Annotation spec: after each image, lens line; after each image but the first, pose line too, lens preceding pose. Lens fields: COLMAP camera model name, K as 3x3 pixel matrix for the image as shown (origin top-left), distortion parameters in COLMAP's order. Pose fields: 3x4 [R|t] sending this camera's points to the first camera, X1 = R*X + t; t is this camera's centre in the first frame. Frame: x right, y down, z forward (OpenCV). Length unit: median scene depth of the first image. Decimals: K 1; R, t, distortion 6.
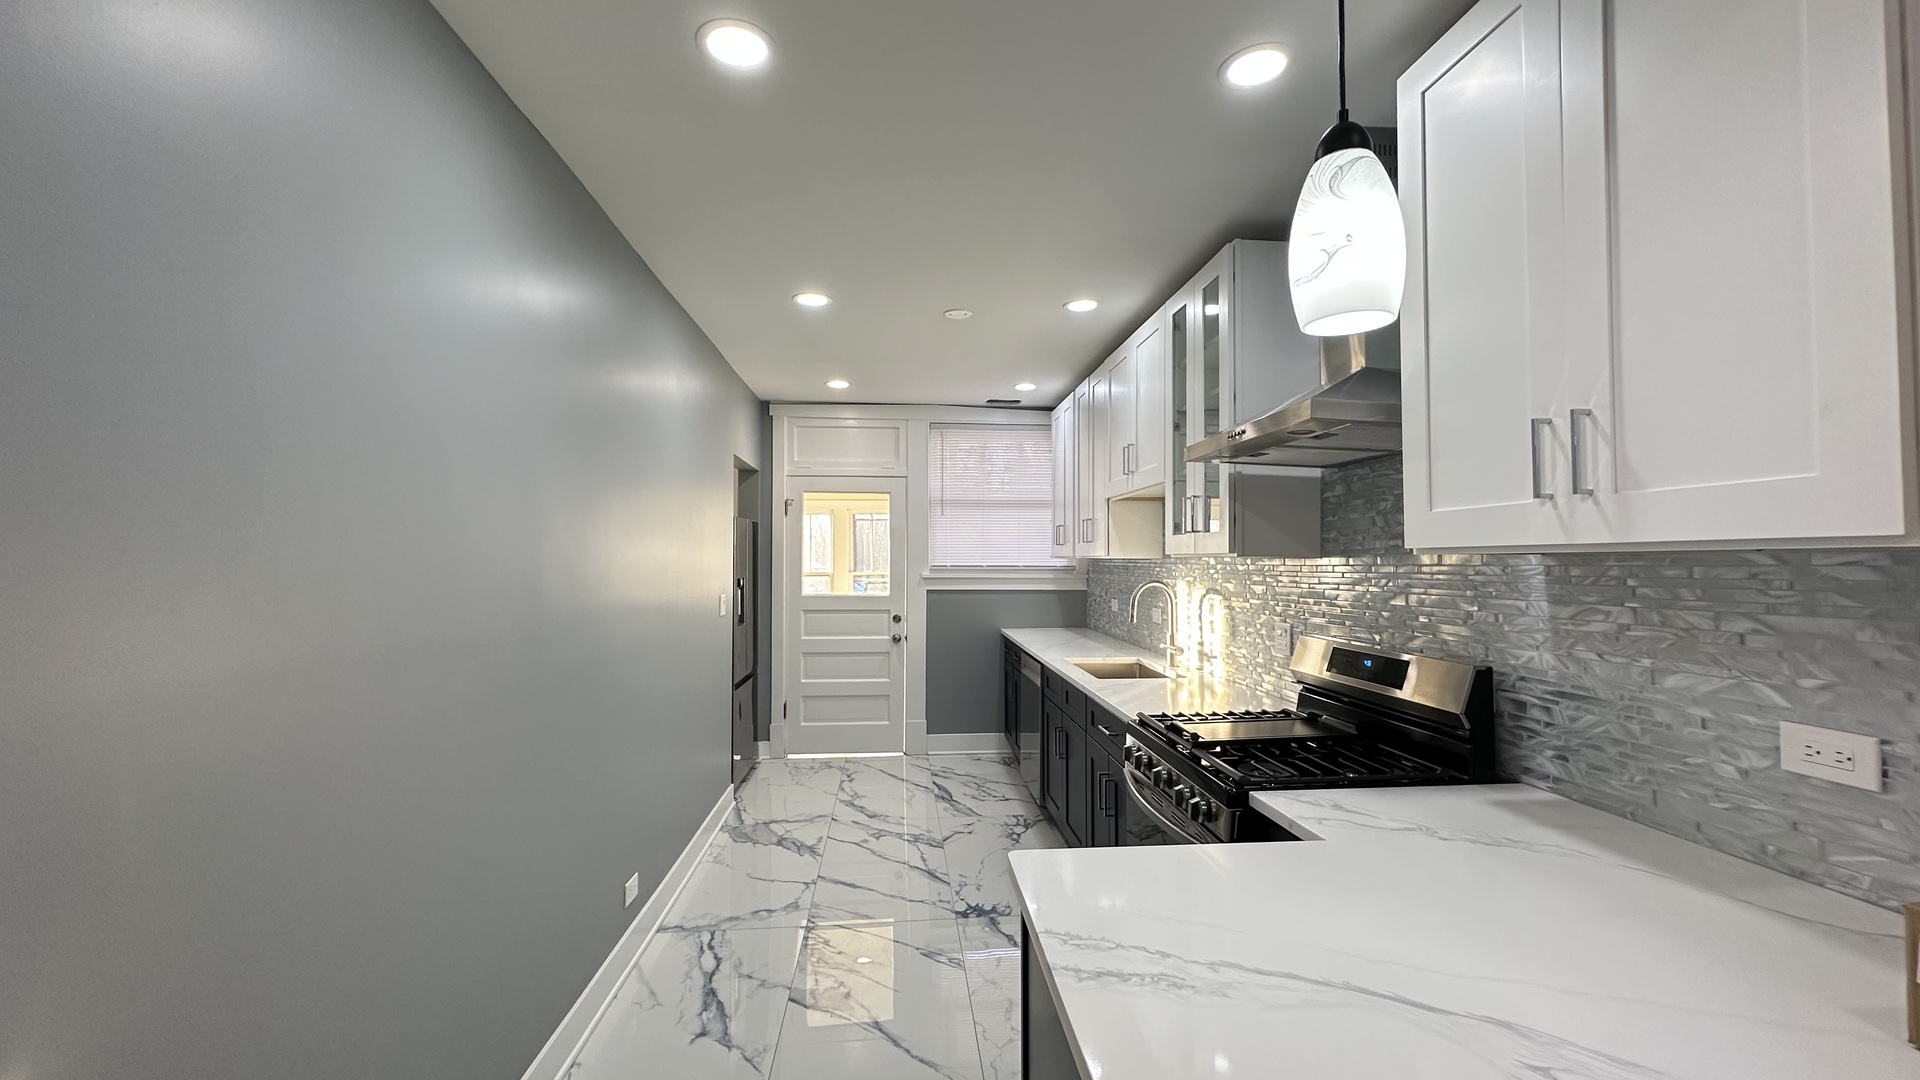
lens RADIAL K [[761.5, 0, 963.8], [0, 761.5, 543.4], [0, 0, 1]] dist [-0.003202, 0.000716]
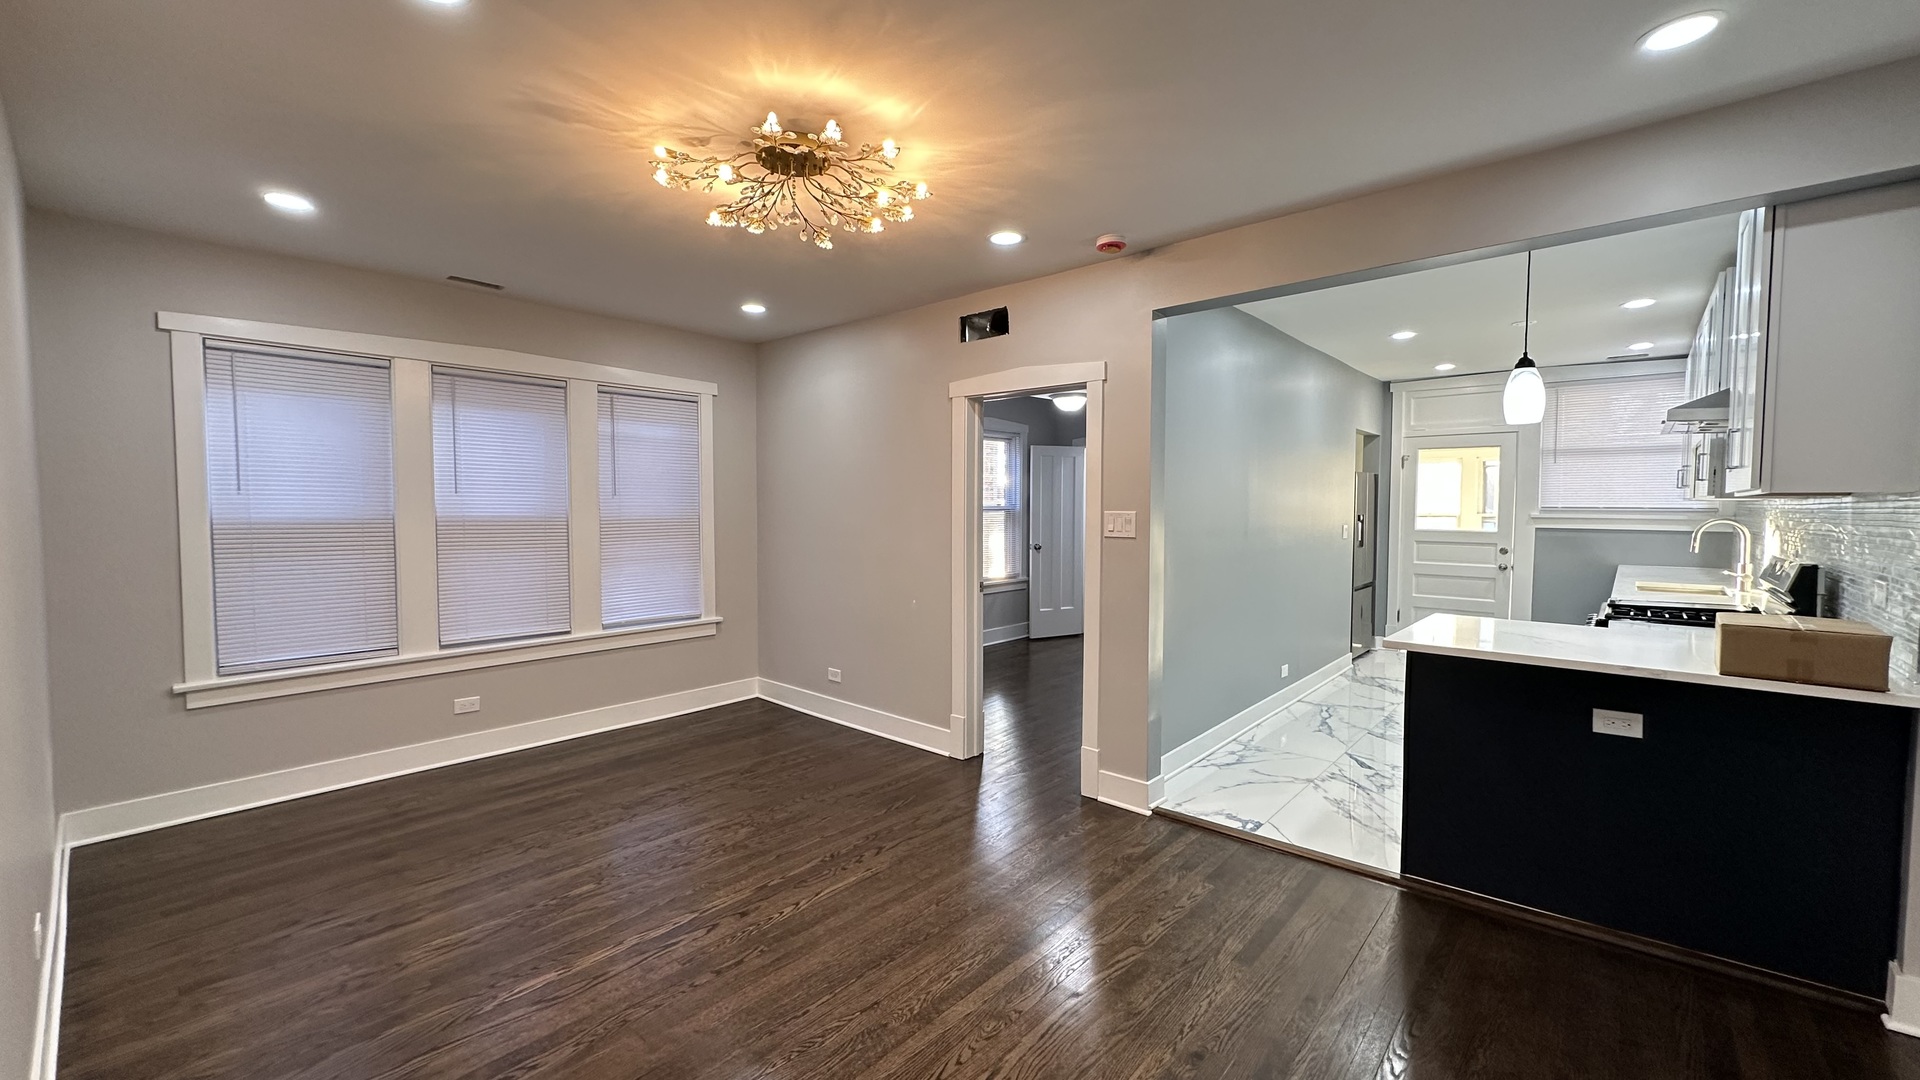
lens RADIAL K [[761.5, 0, 953.2], [0, 761.5, 540.1], [0, 0, 1]] dist [-0.003202, 0.000716]
pose [[0.685807, 0.035594, -0.726913, 0.197383], [0.014750, 0.997918, 0.062781, -0.007015], [0.727634, -0.053777, 0.683854, -0.477119]]
